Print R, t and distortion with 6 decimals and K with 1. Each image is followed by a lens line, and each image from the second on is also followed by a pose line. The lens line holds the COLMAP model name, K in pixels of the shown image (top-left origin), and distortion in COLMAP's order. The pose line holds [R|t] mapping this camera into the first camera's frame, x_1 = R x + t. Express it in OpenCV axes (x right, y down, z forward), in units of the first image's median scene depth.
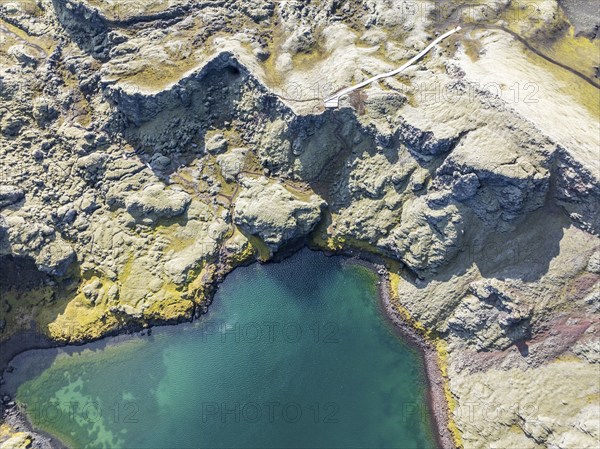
lens RADIAL K [[428.8, 0, 300.0], [0, 428.8, 224.5], [0, 0, 1]] dist [-0.038308, 0.005236]
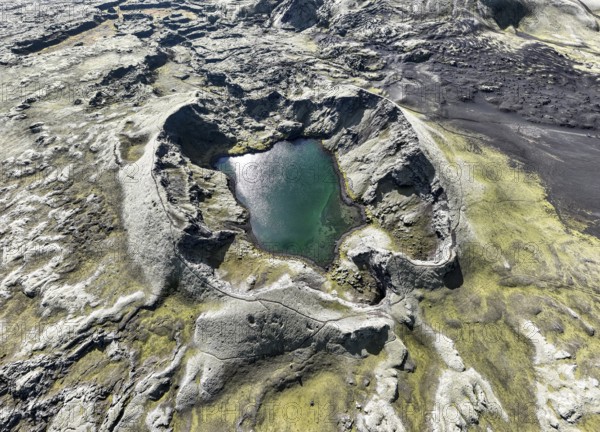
lens RADIAL K [[180.0, 0, 300.0], [0, 180.0, 216.0], [0, 0, 1]] dist [0.012200, 0.000251]
pose [[0.999822, -0.018790, 0.001671, 0.013317], [0.018819, 0.987287, -0.157832, 0.964554], [0.001316, 0.157836, 0.987465, -0.383091]]
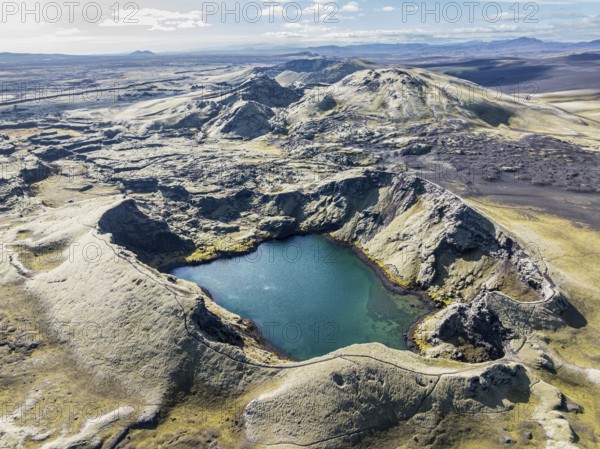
lens RADIAL K [[436.2, 0, 300.0], [0, 436.2, 224.5], [0, 0, 1]] dist [0.033493, -0.003678]
pose [[0.971357, -0.087755, 0.220827, -0.476608], [0.220011, 0.683248, -0.696252, 1.724193], [-0.089780, 0.724894, 0.682985, -0.676337]]
